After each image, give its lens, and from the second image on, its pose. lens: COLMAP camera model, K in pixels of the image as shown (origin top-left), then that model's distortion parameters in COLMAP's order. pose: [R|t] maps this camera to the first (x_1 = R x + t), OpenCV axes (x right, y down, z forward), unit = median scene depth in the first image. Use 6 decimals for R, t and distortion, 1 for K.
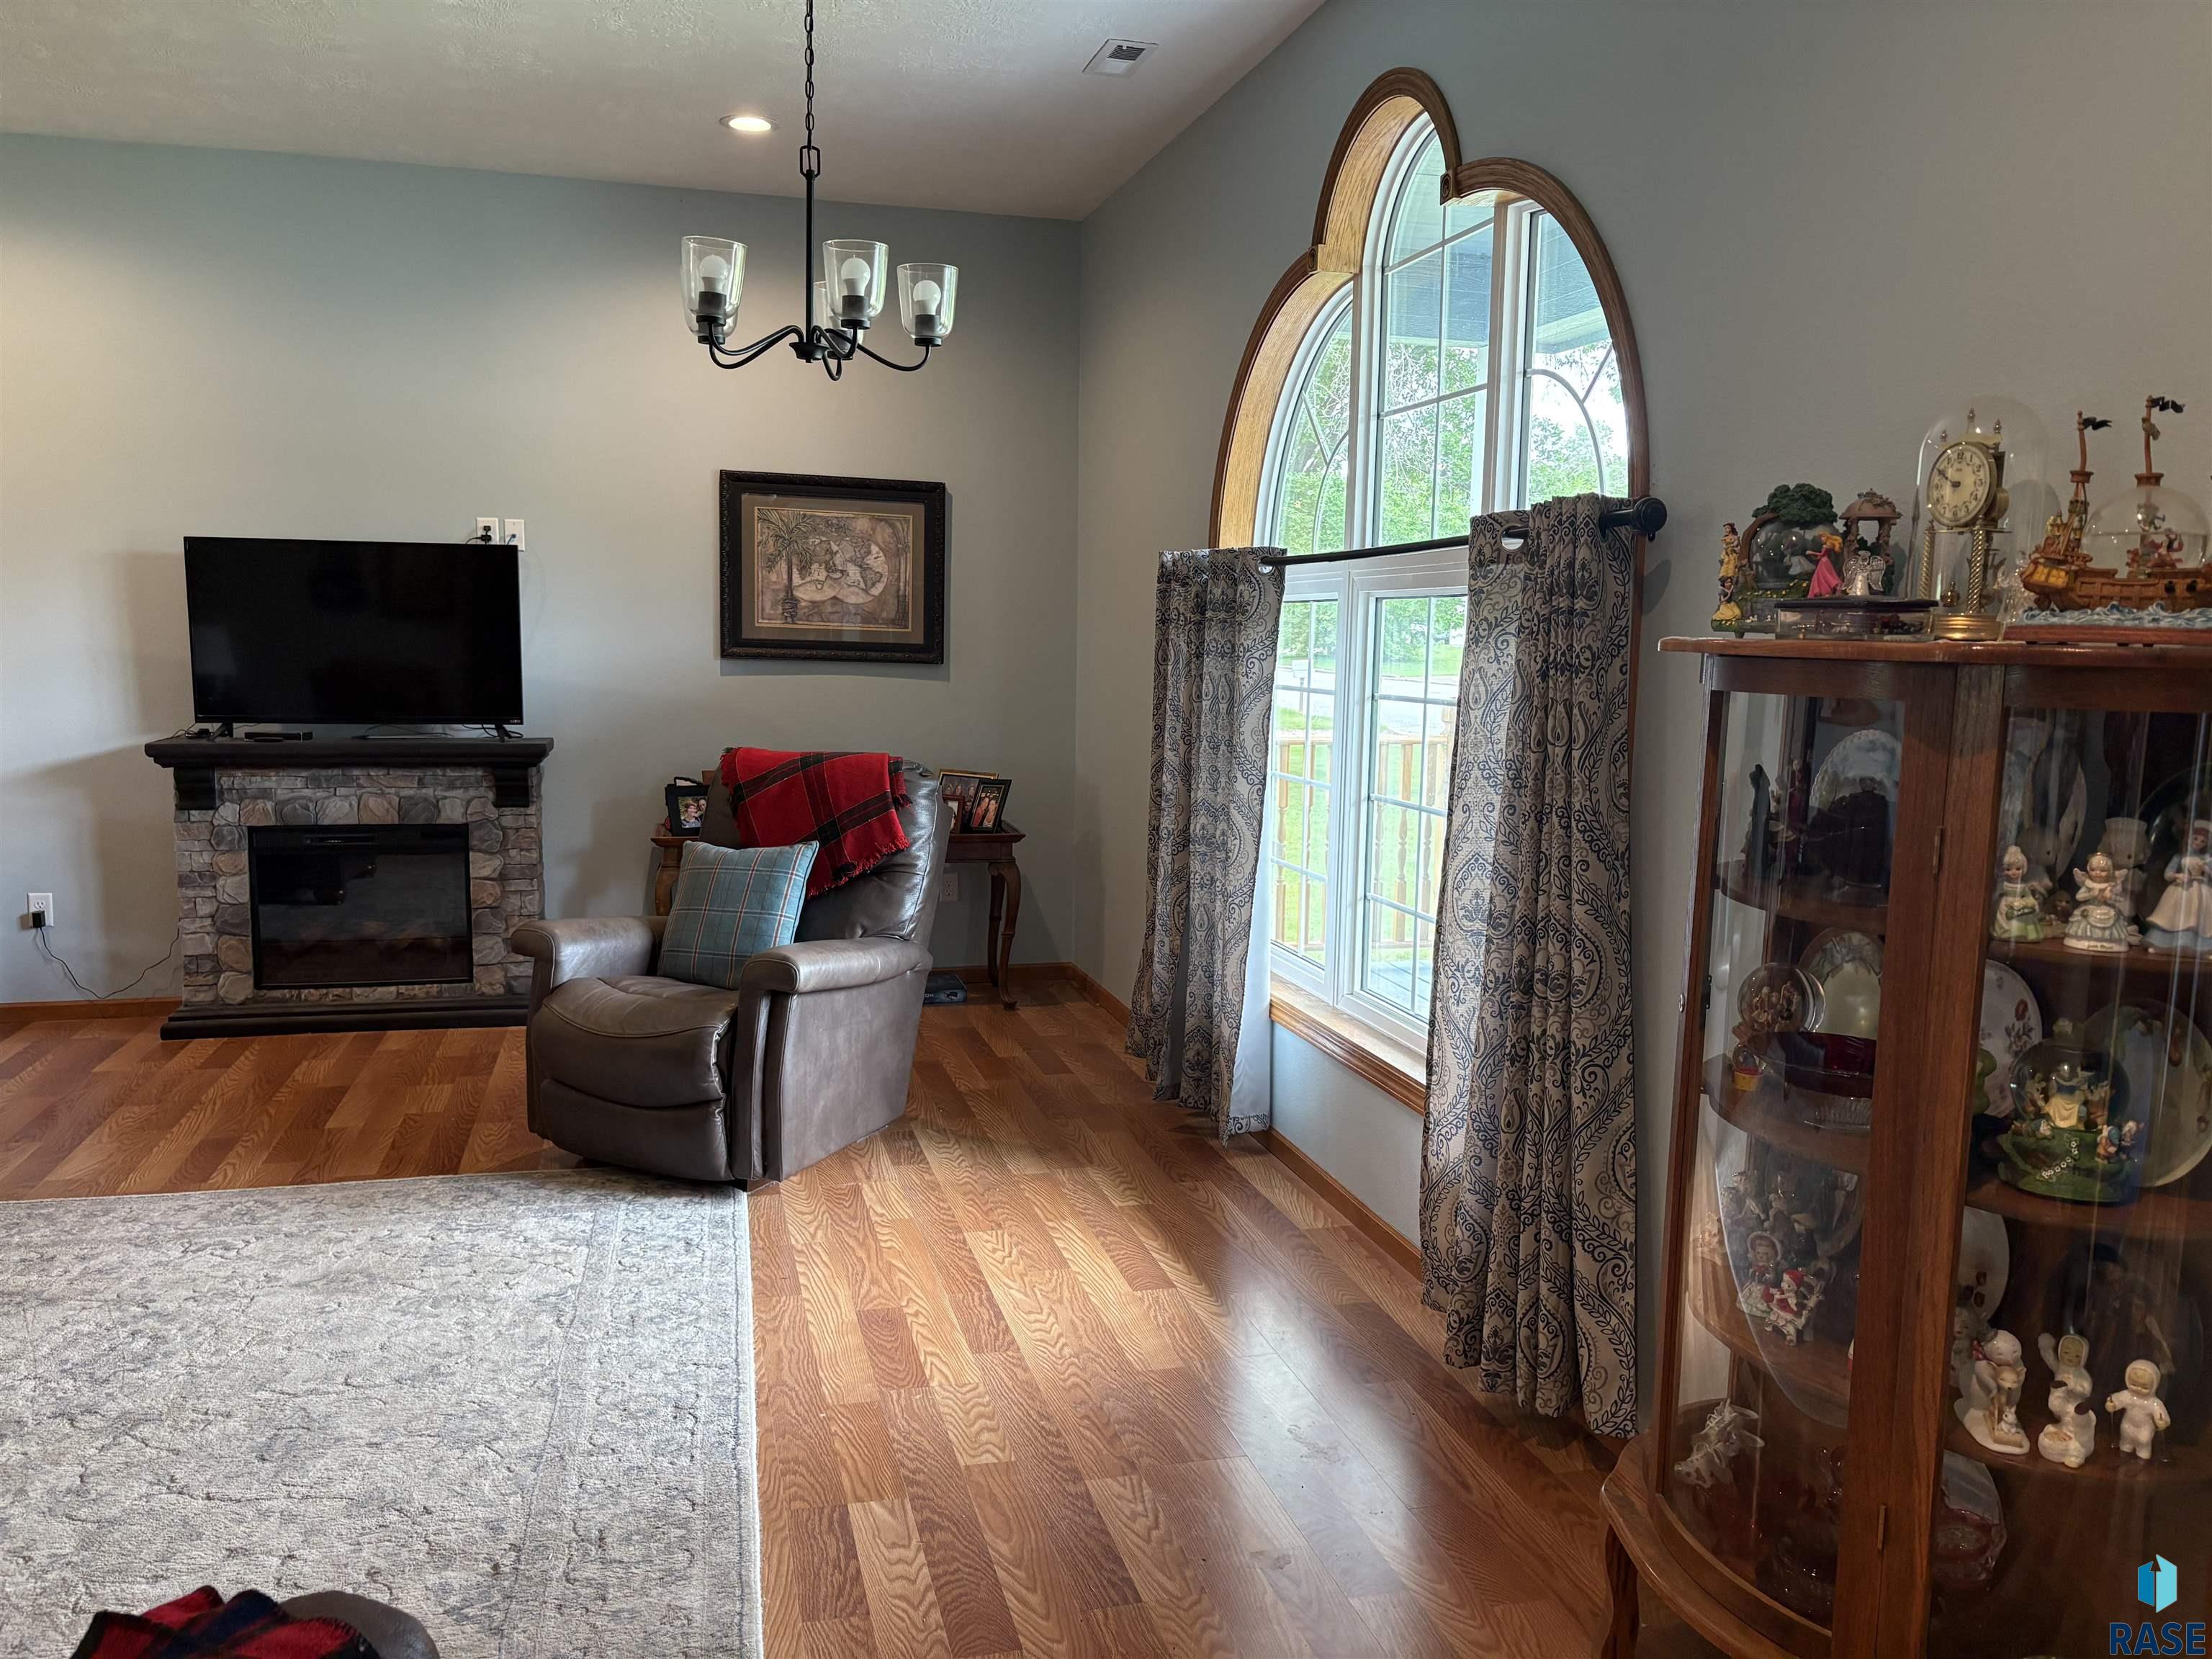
lens RADIAL K [[1692.8, 0, 1121.3], [0, 1692.8, 840.3], [0, 0, 1]] dist [0.066851, -0.071321]
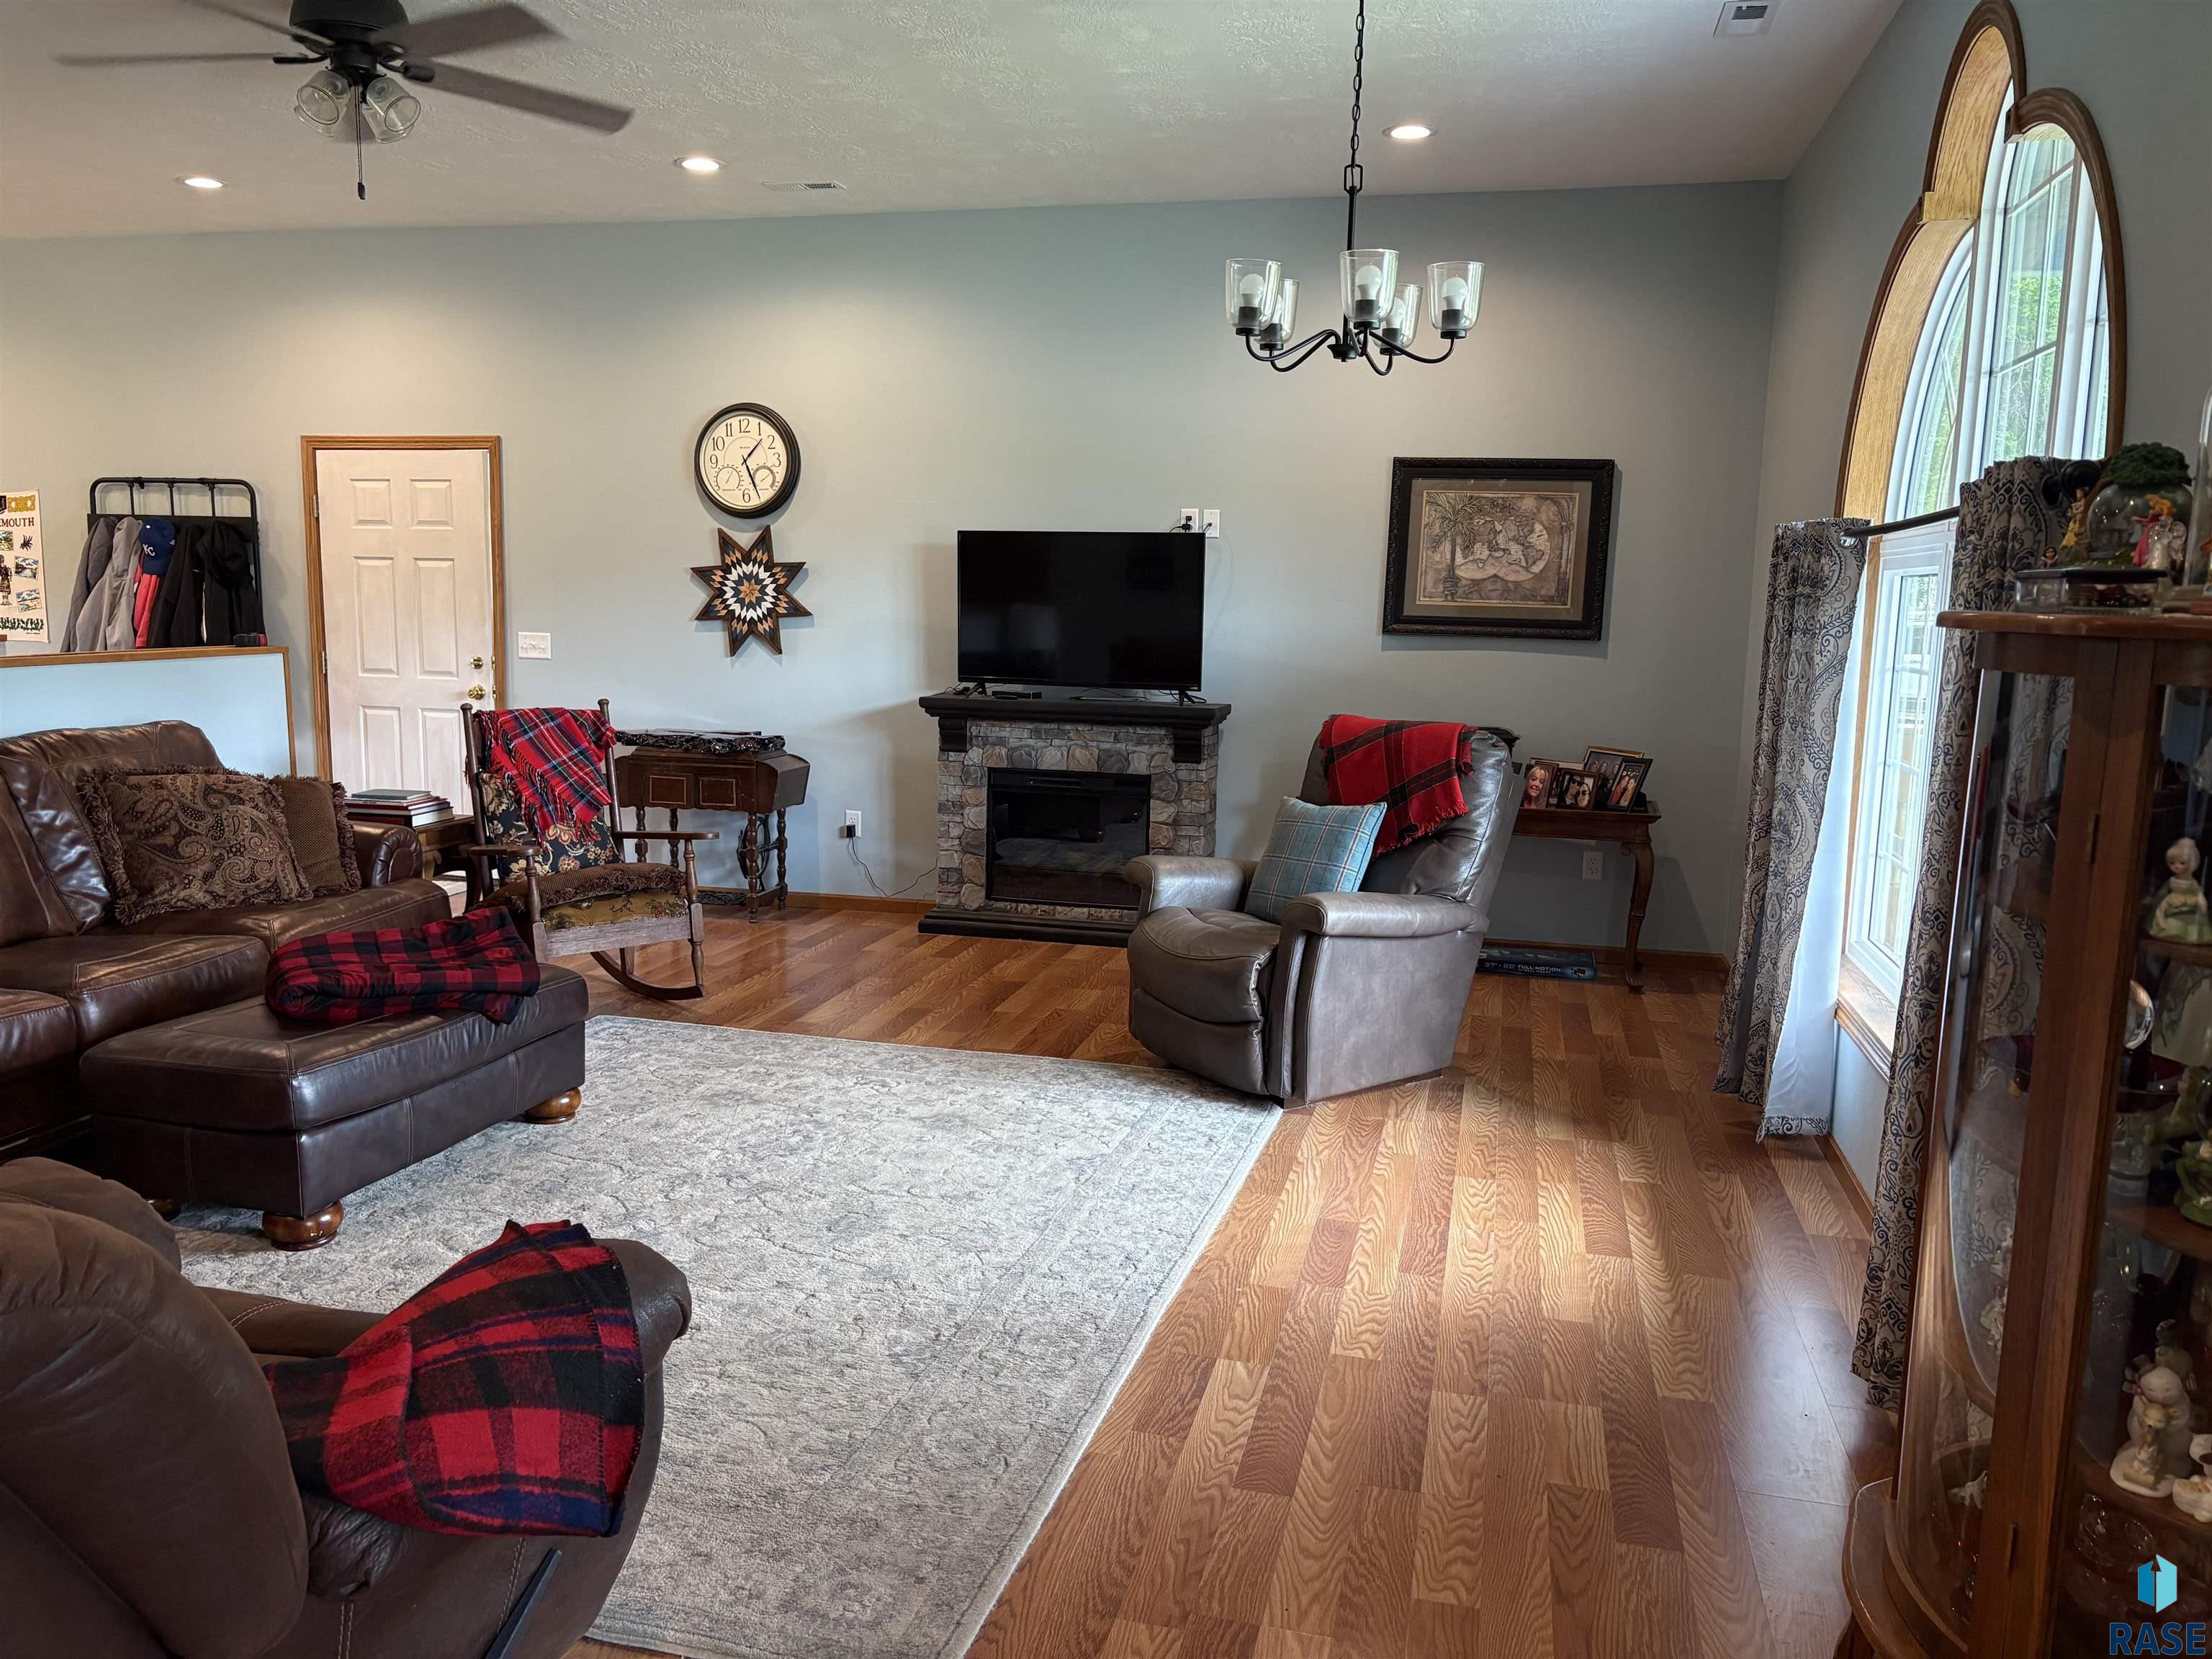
lens RADIAL K [[1692.8, 0, 1102.1], [0, 1692.8, 844.9], [0, 0, 1]] dist [0.066851, -0.071321]
pose [[0.876030, 0.072141, -0.476831, 0.178569], [-0.065630, 0.997383, 0.030323, 0.006596], [0.477771, 0.004730, 0.878472, -0.033017]]
